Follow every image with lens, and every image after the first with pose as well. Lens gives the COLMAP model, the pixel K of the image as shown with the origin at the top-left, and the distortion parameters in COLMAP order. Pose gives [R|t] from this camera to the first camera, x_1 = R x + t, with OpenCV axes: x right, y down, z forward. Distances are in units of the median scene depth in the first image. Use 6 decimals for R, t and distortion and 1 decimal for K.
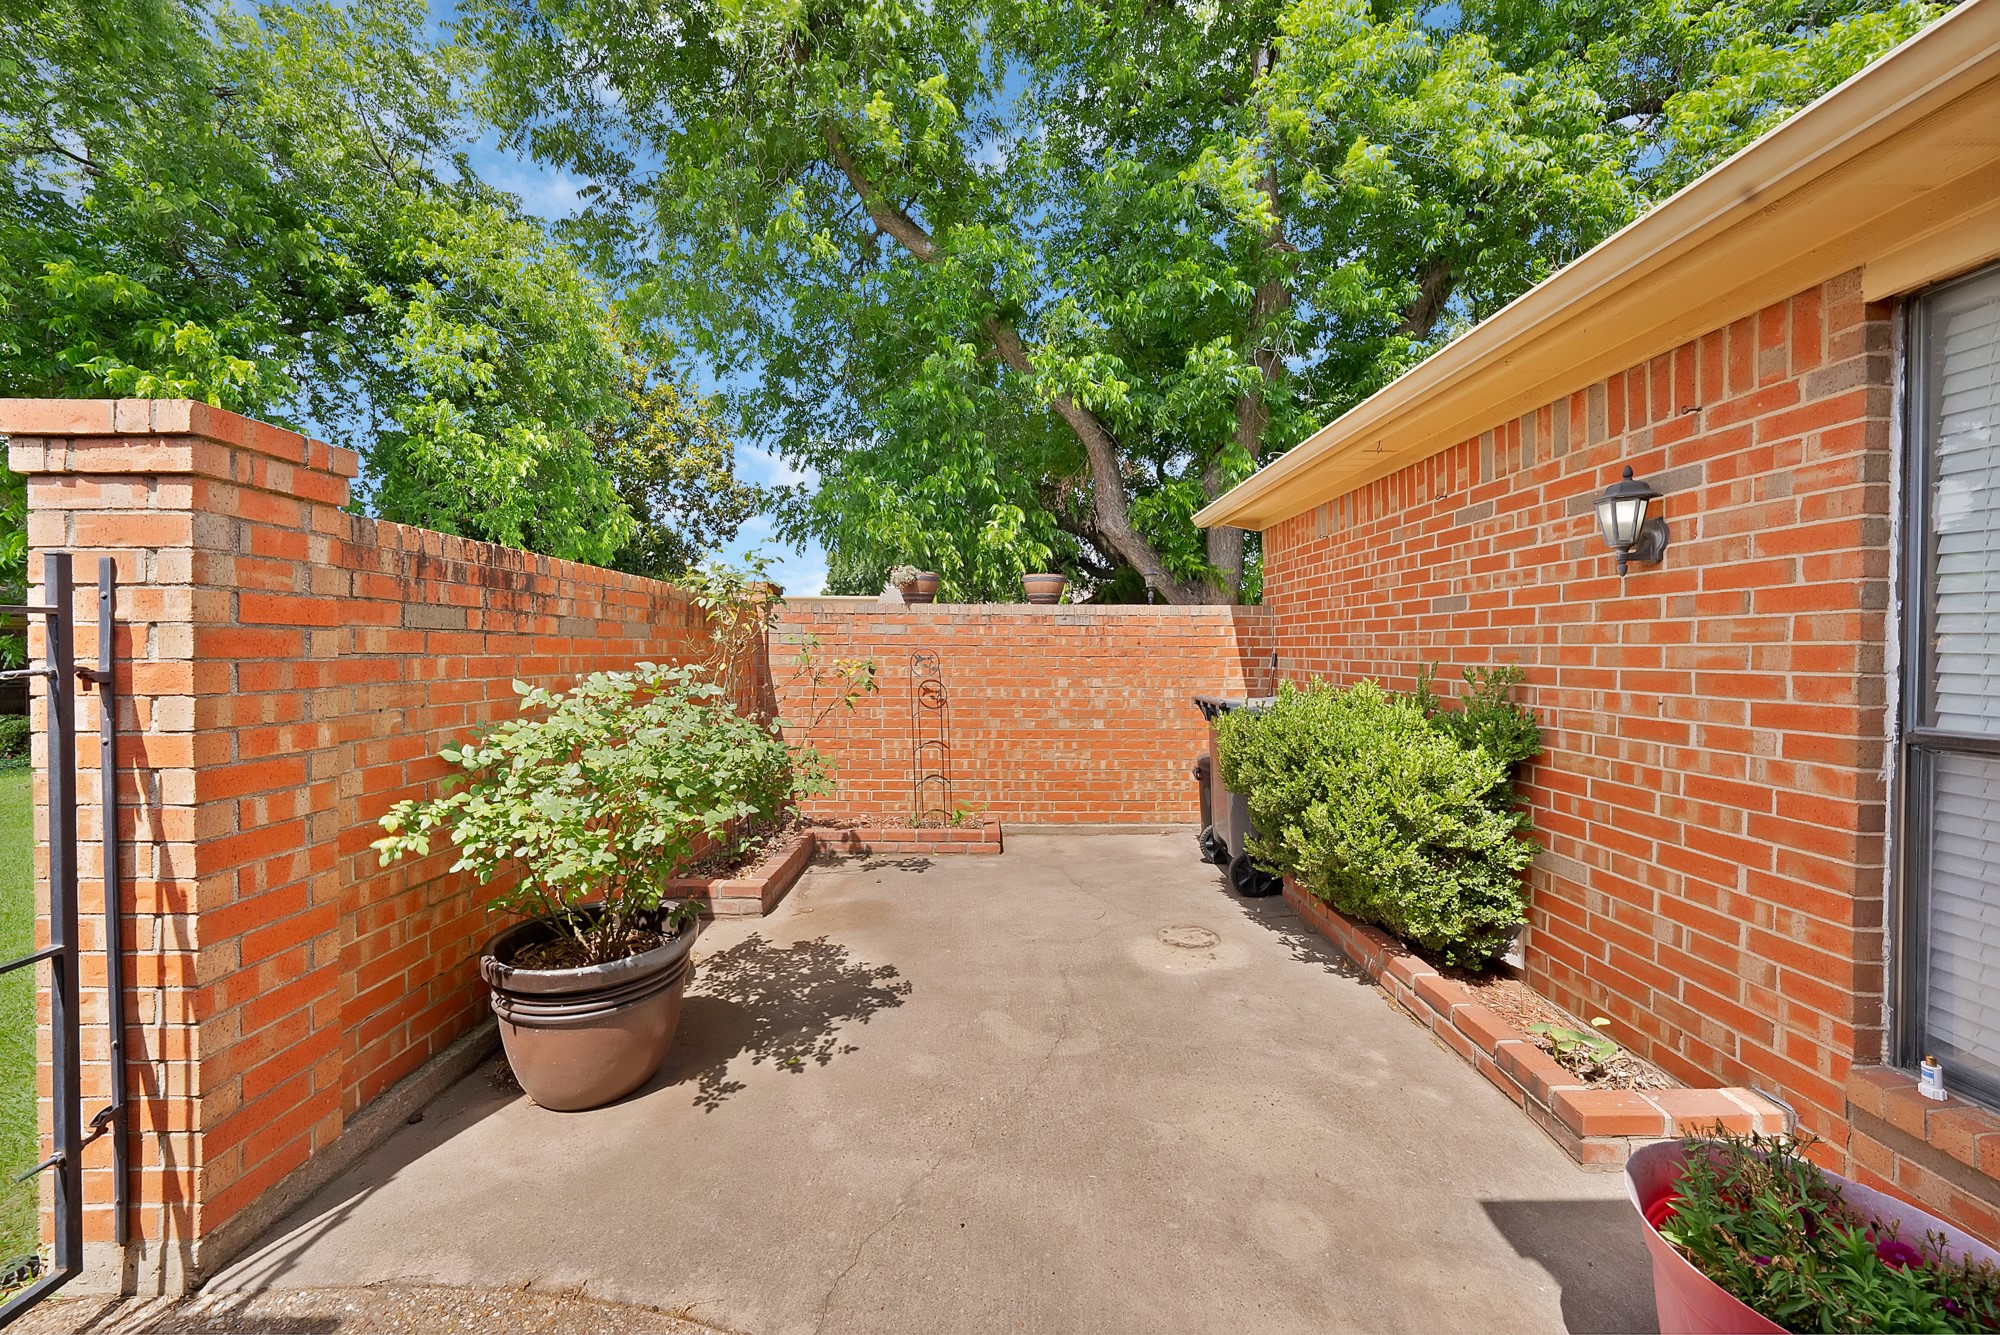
lens RADIAL K [[712.7, 0, 996.5], [0, 712.7, 660.6], [0, 0, 1]] dist [-0.028615, 0.007097]
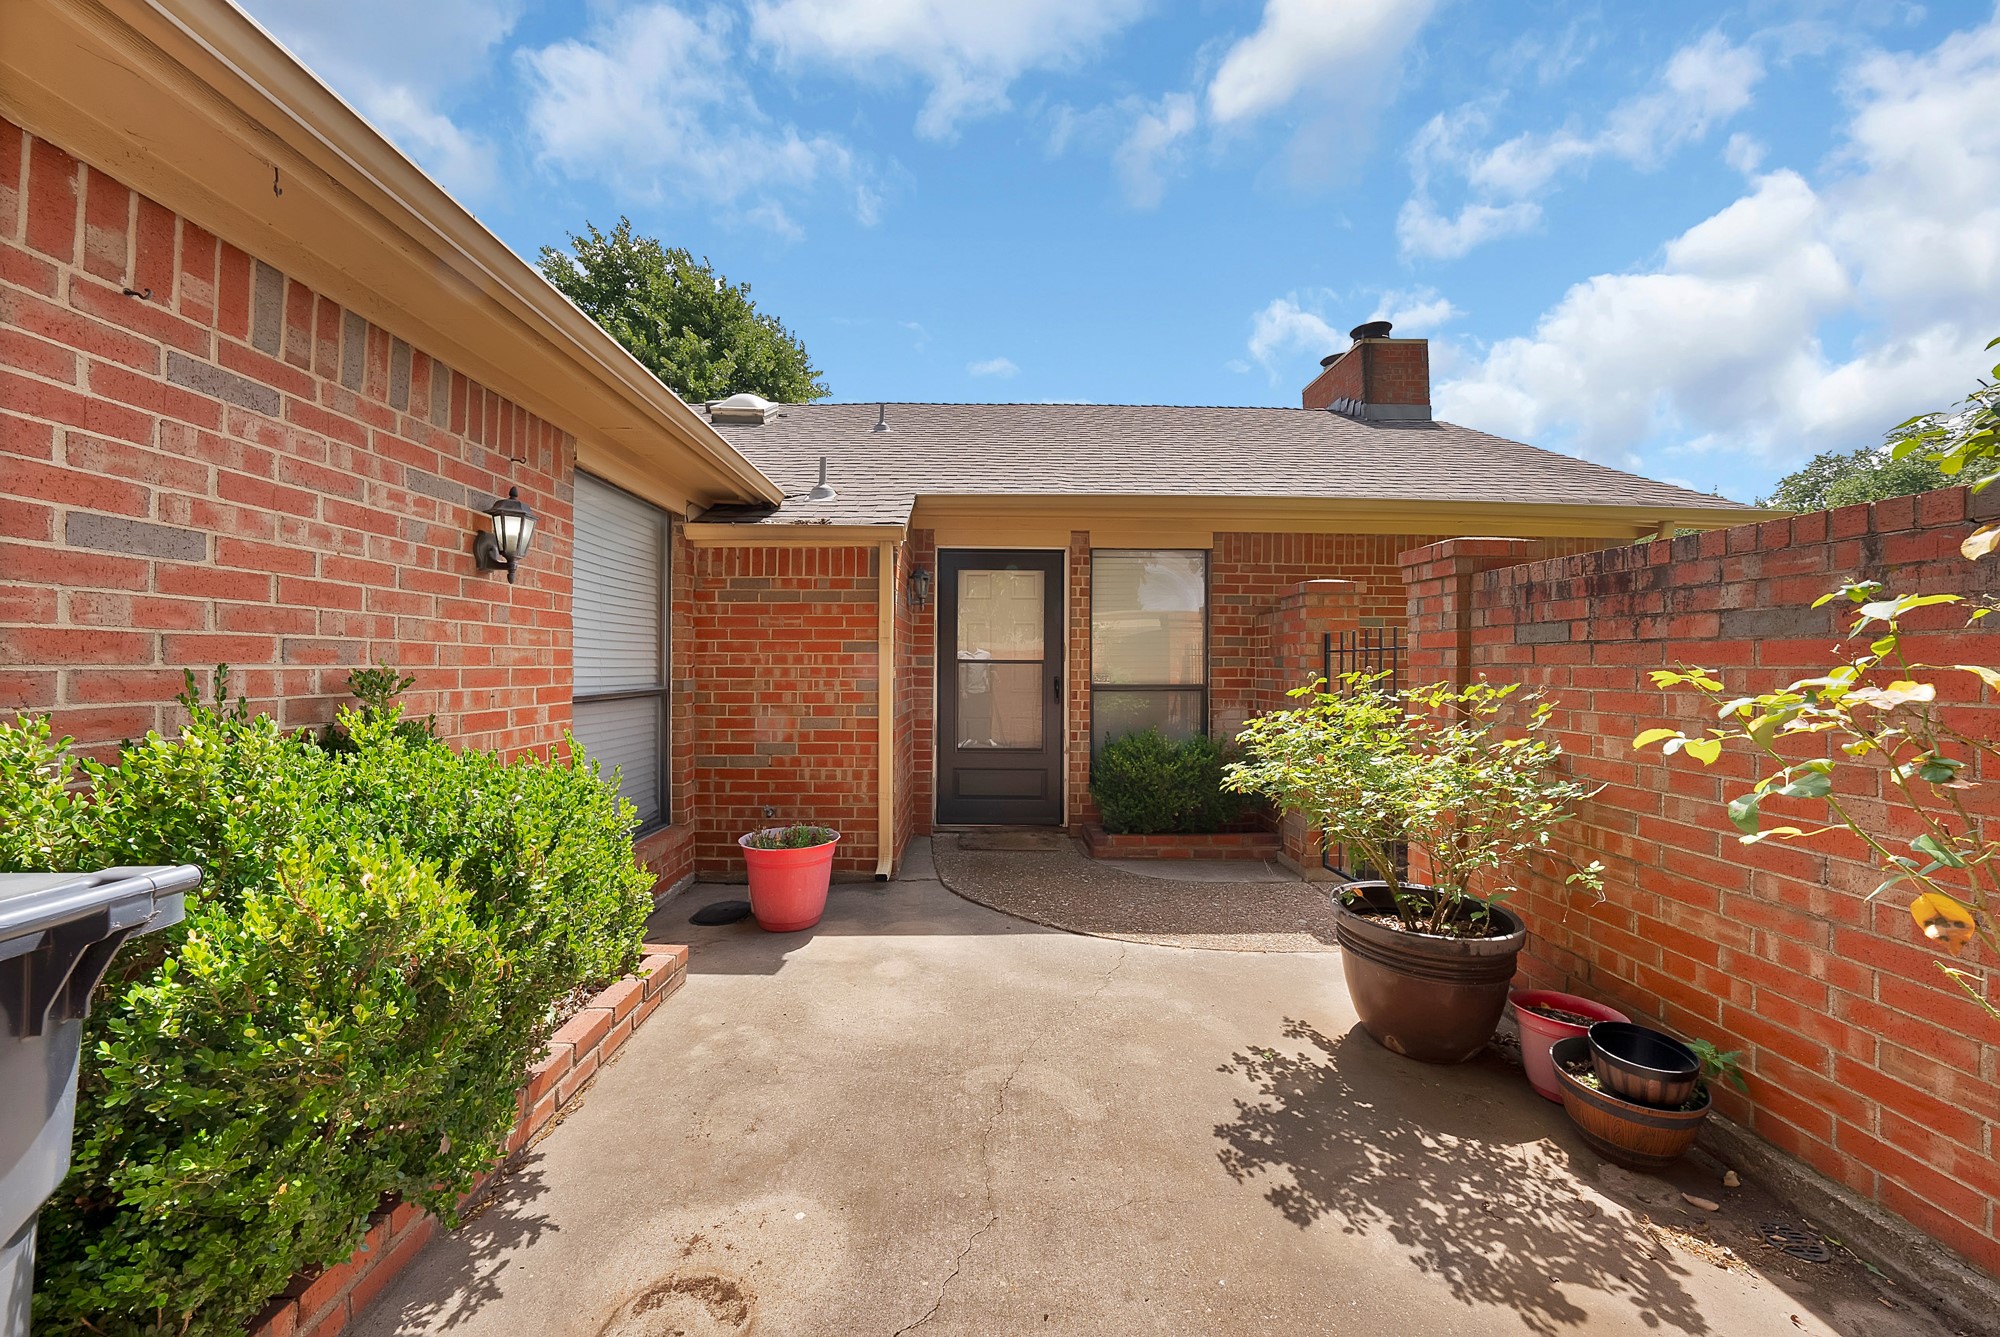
lens RADIAL K [[712.7, 0, 996.5], [0, 712.7, 661.6], [0, 0, 1]] dist [-0.028615, 0.007097]
pose [[-0.999777, -0.010053, -0.018584, 0.119106], [-0.010197, 0.999919, 0.007669, -0.011173], [0.018505, 0.007857, -0.999798, 1.804865]]
